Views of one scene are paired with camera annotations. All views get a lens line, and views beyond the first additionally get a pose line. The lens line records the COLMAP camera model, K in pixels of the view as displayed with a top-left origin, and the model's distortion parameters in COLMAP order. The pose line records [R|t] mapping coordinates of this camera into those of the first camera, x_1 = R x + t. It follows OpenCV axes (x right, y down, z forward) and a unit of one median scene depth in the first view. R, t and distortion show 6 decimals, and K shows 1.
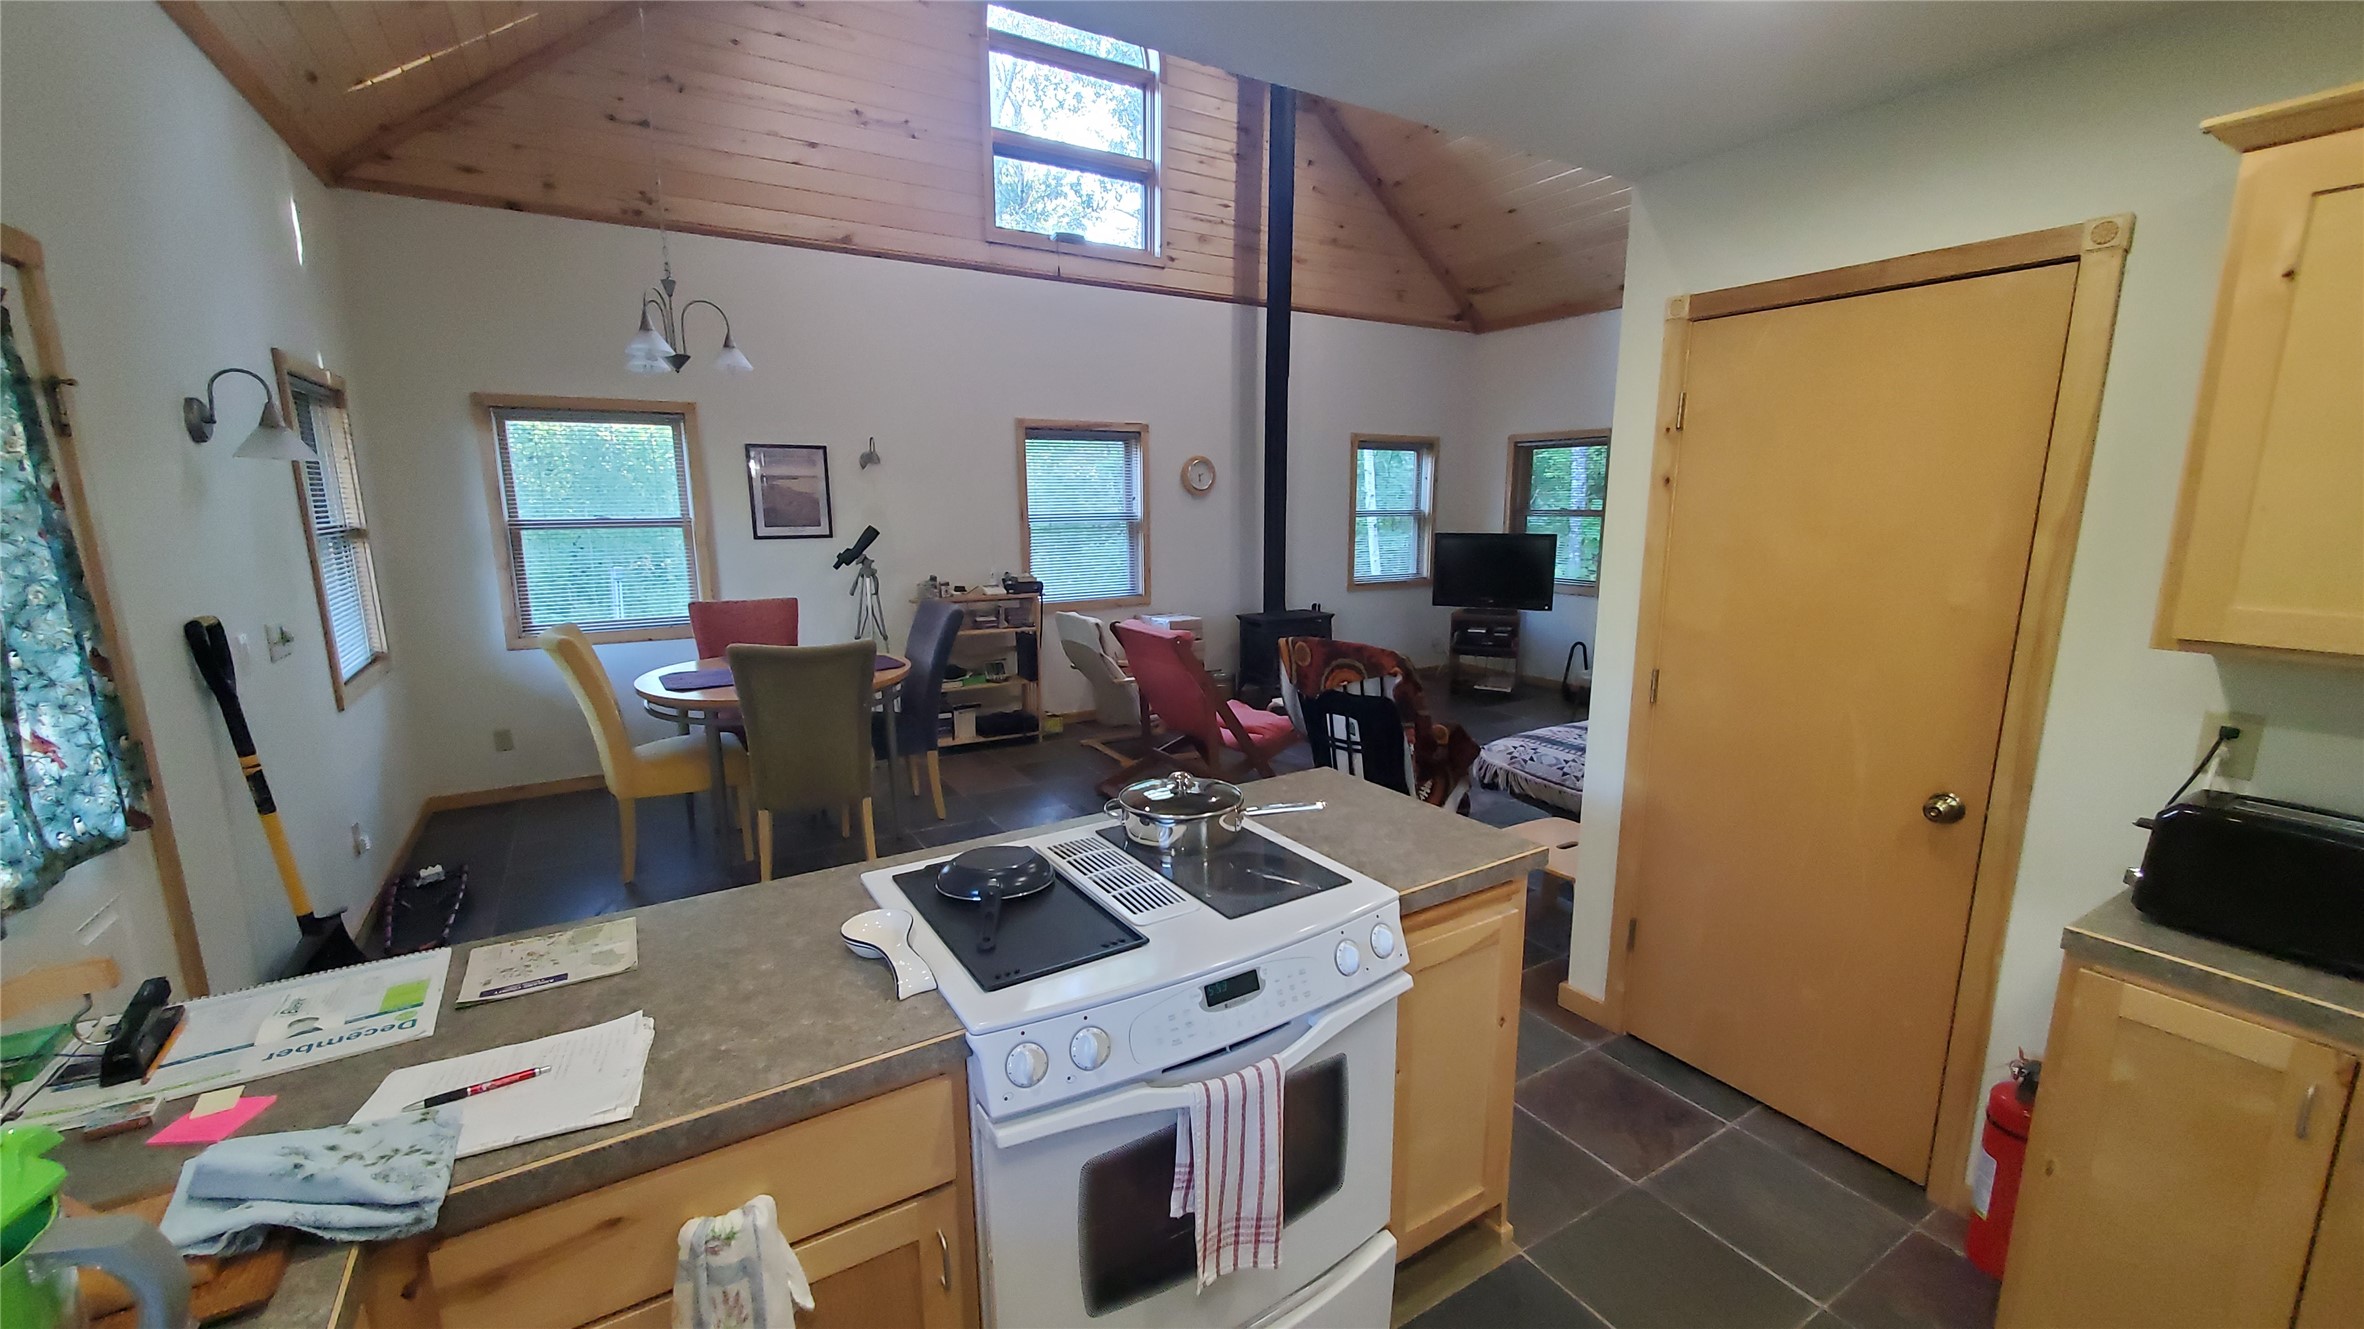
lens RADIAL K [[936.8, 0, 1175.5], [0, 936.8, 674.2], [0, 0, 1]] dist [0.004260, -0.001760]
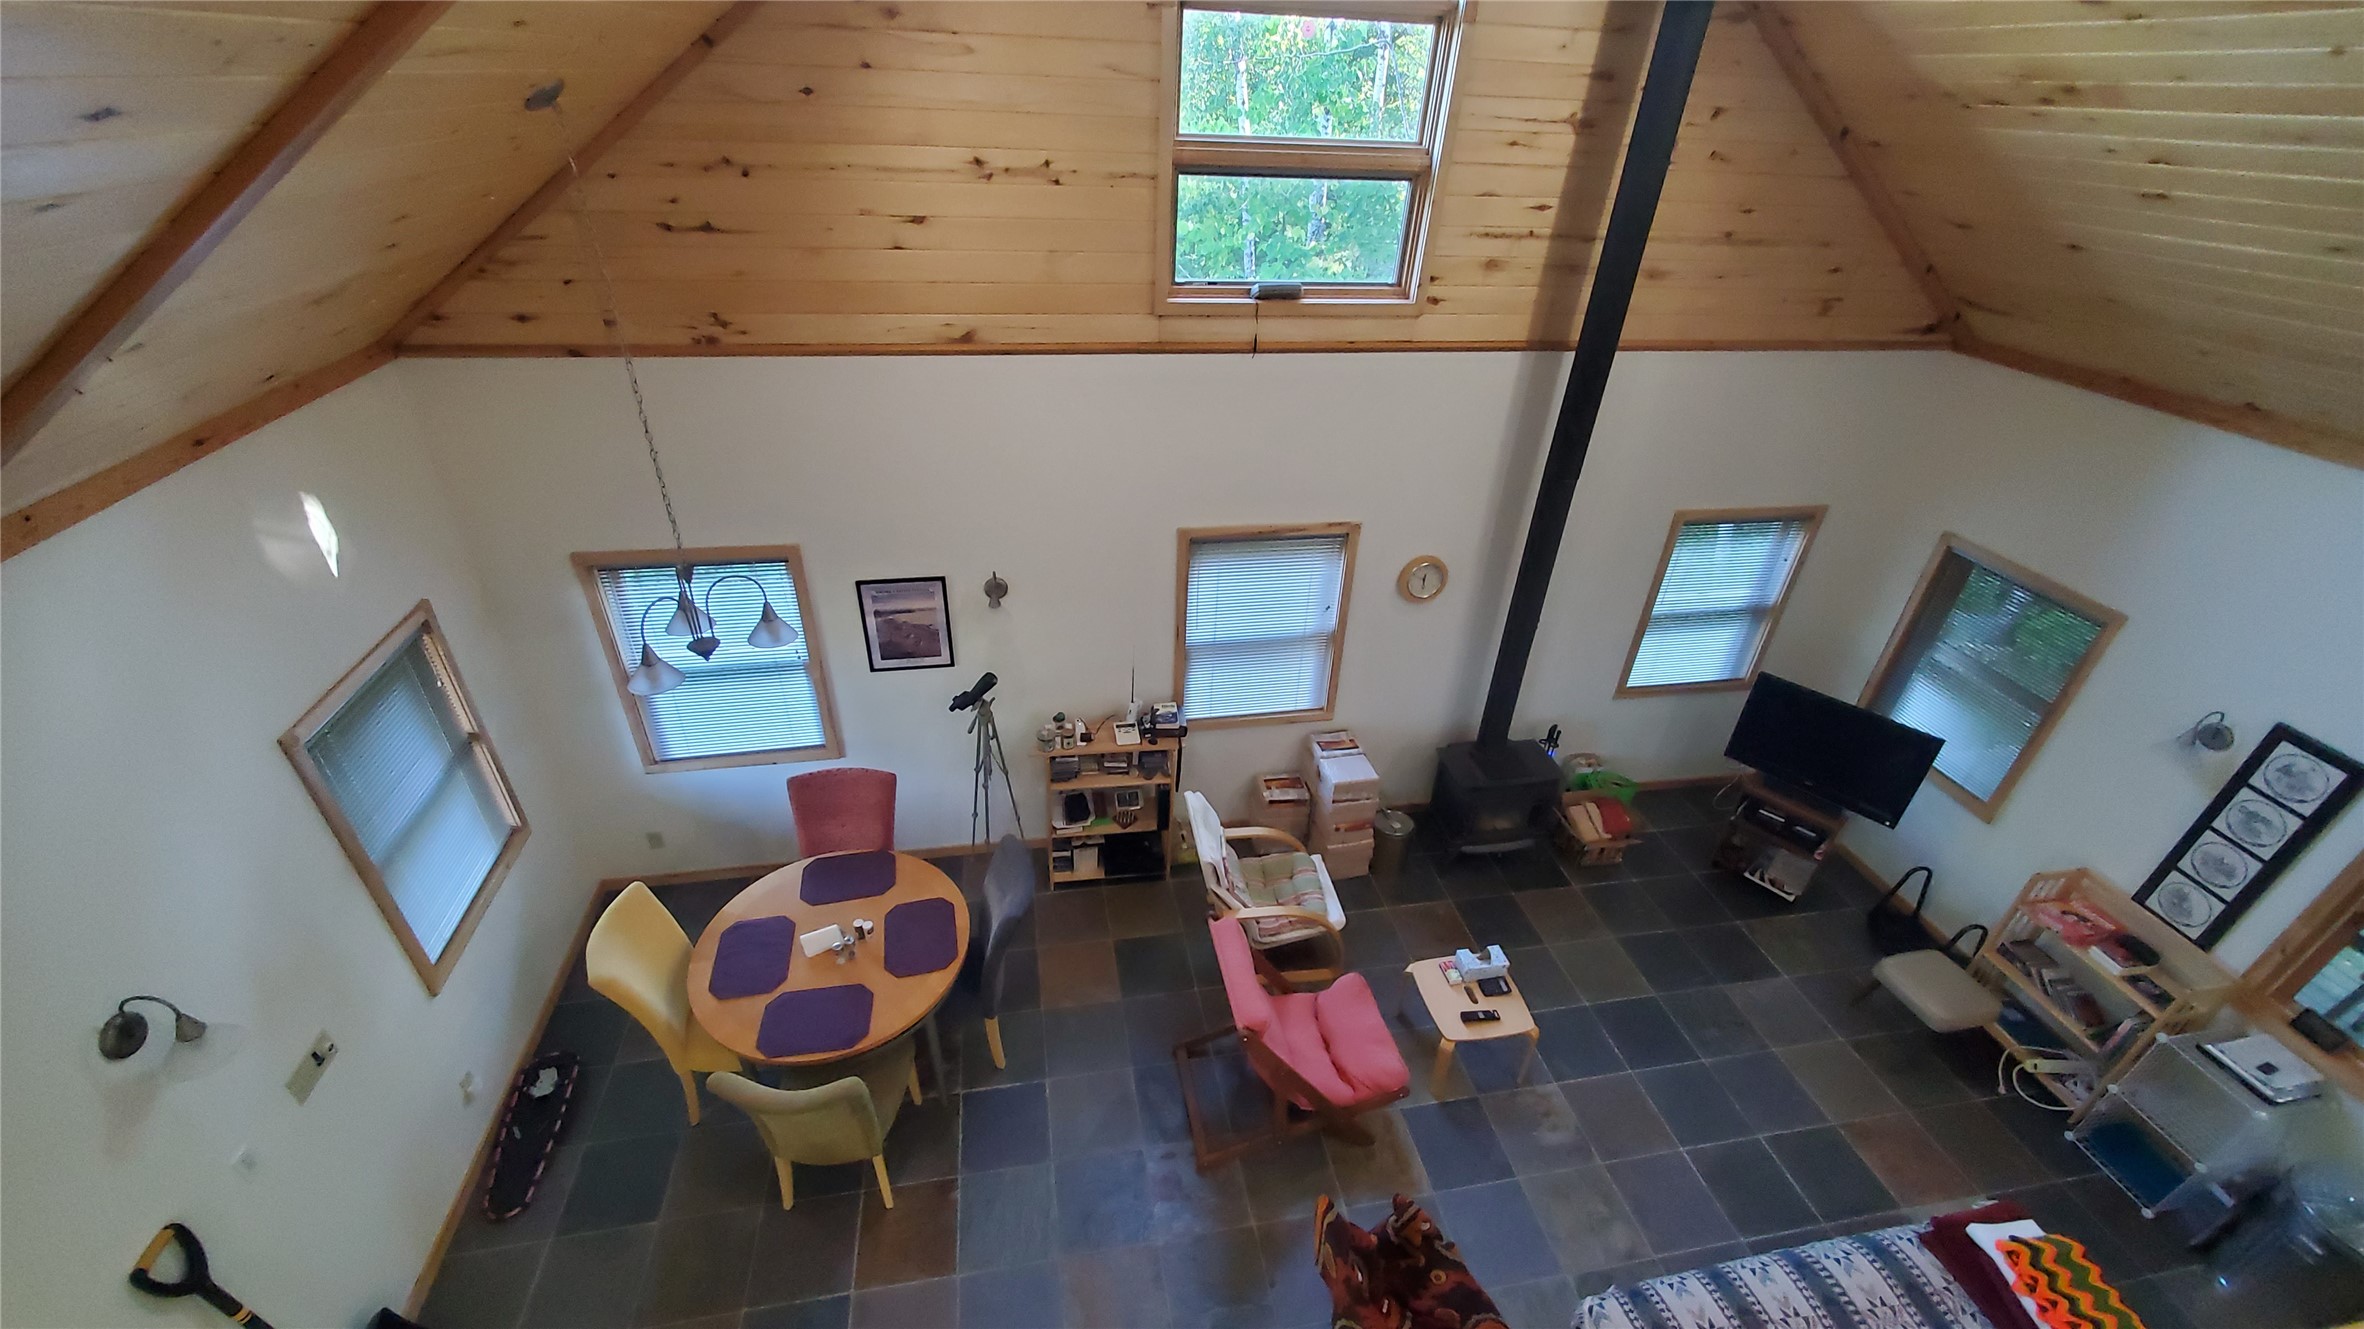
lens RADIAL K [[936.8, 0, 1179.6], [0, 936.8, 674.5], [0, 0, 1]] dist [0.004260, -0.001760]
pose [[0.933275, 0.222696, -0.281786, 0.078315], [-0.105198, 0.919650, 0.378388, -0.445363], [0.343410, -0.323497, 0.881714, 0.252016]]
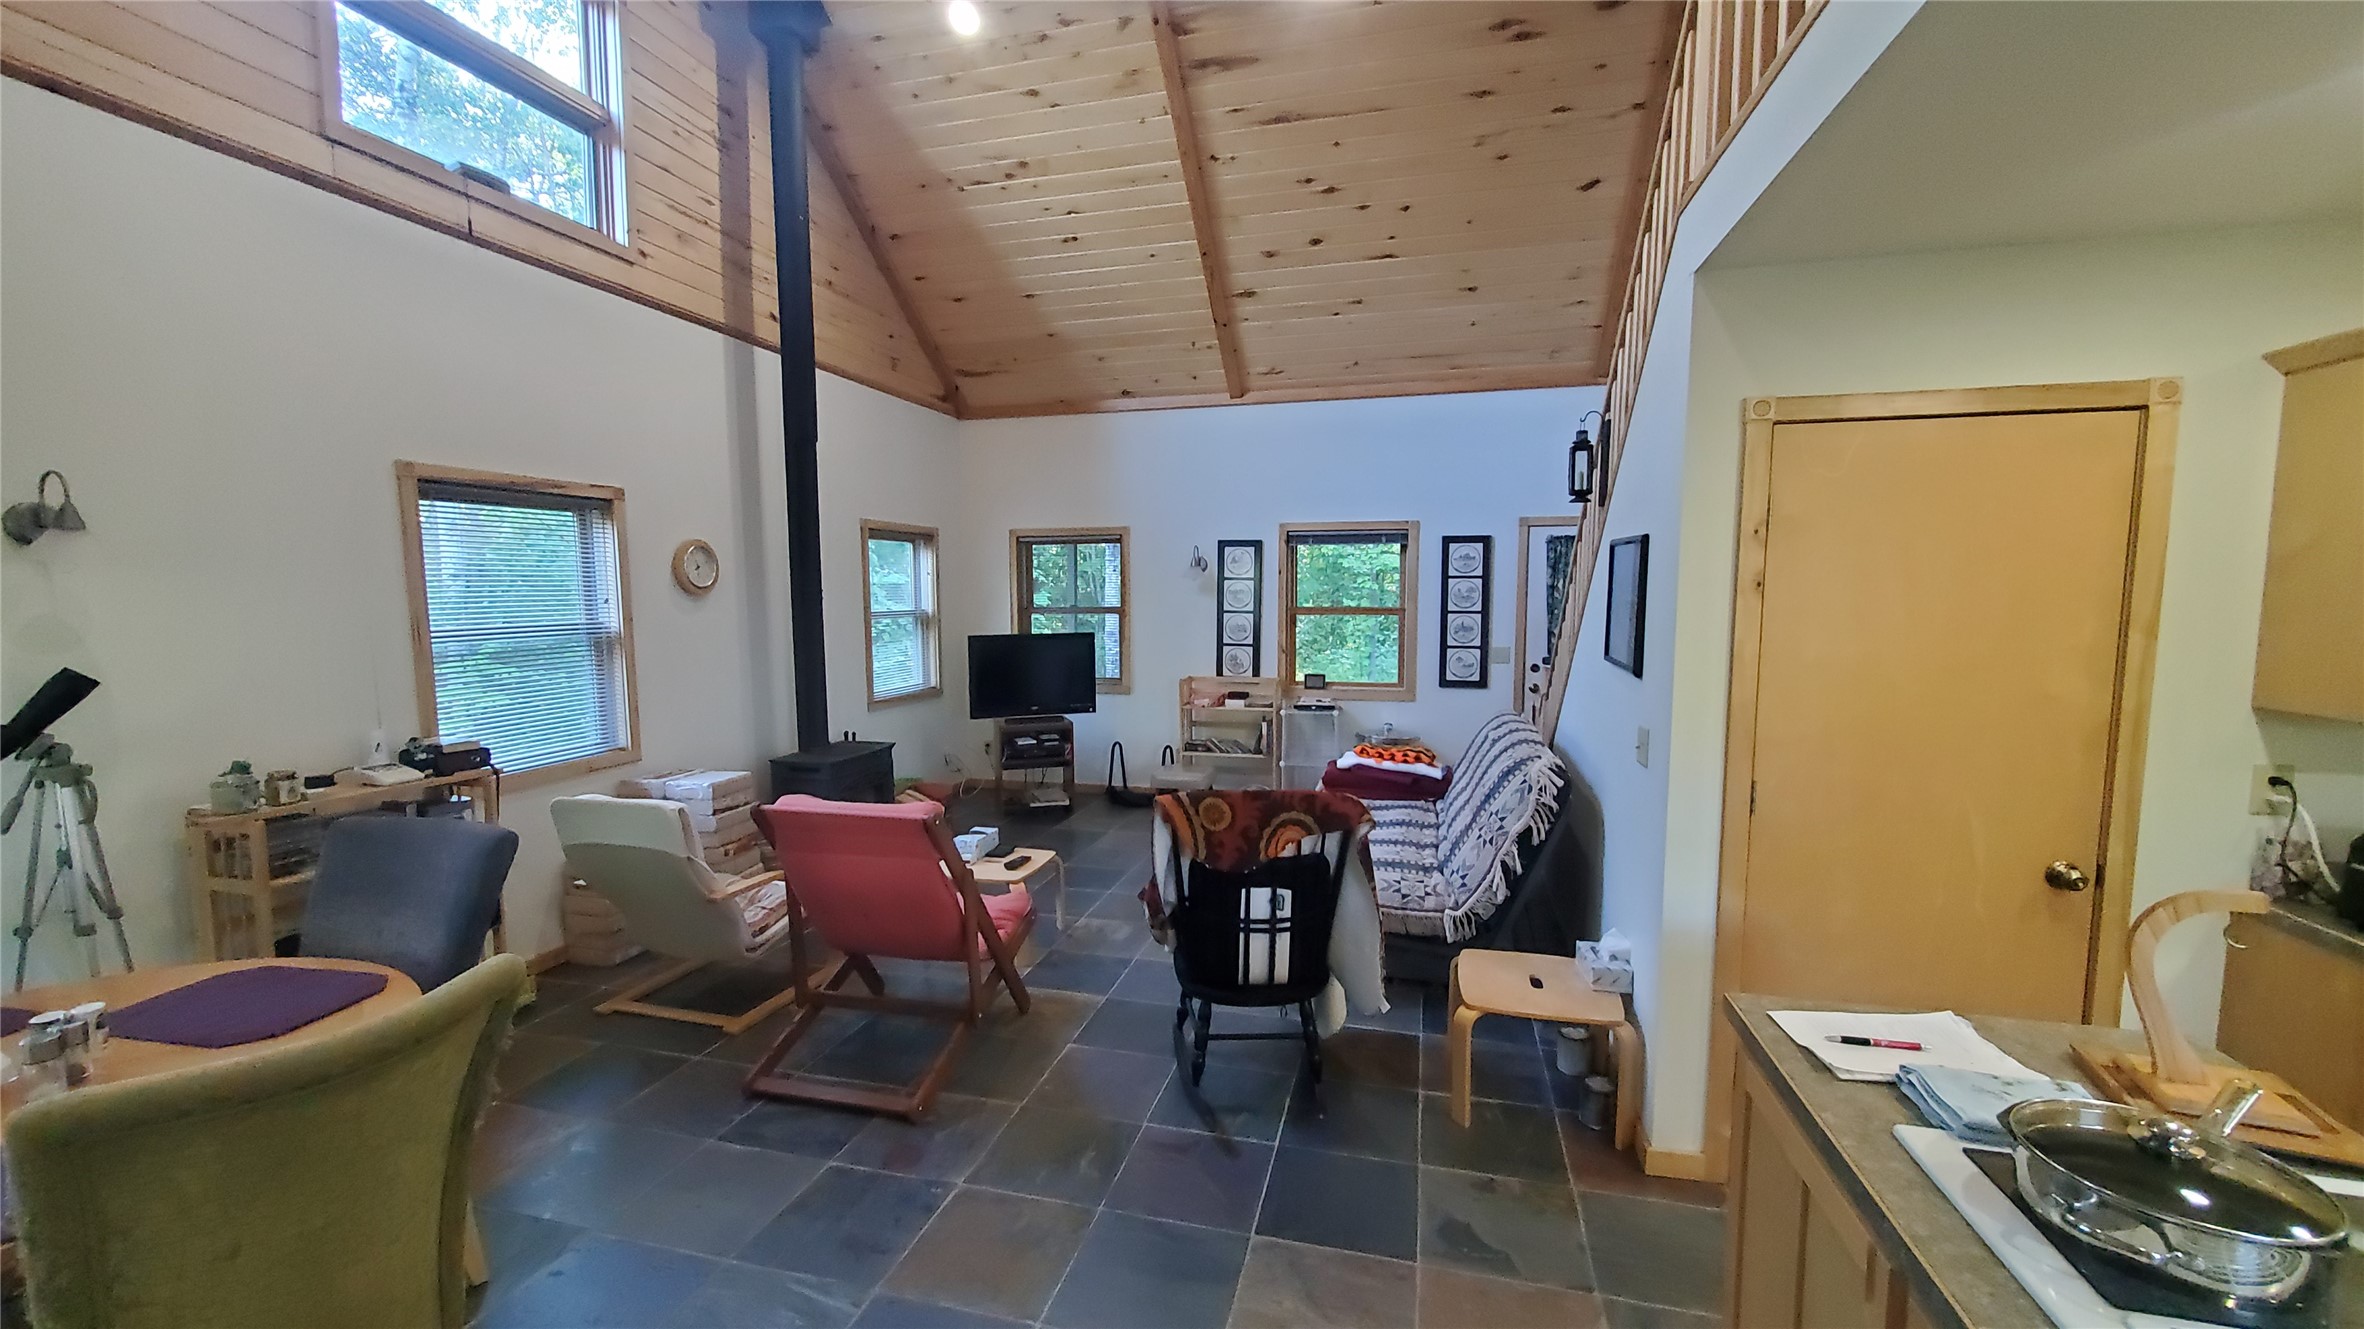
lens RADIAL K [[936.8, 0, 1180.2], [0, 936.8, 676.7], [0, 0, 1]] dist [0.004260, -0.001760]
pose [[0.718564, -0.065474, 0.692372, -0.223406], [0.131607, 0.990372, -0.042932, -0.058722], [-0.682895, 0.121970, 0.720262, 0.285497]]
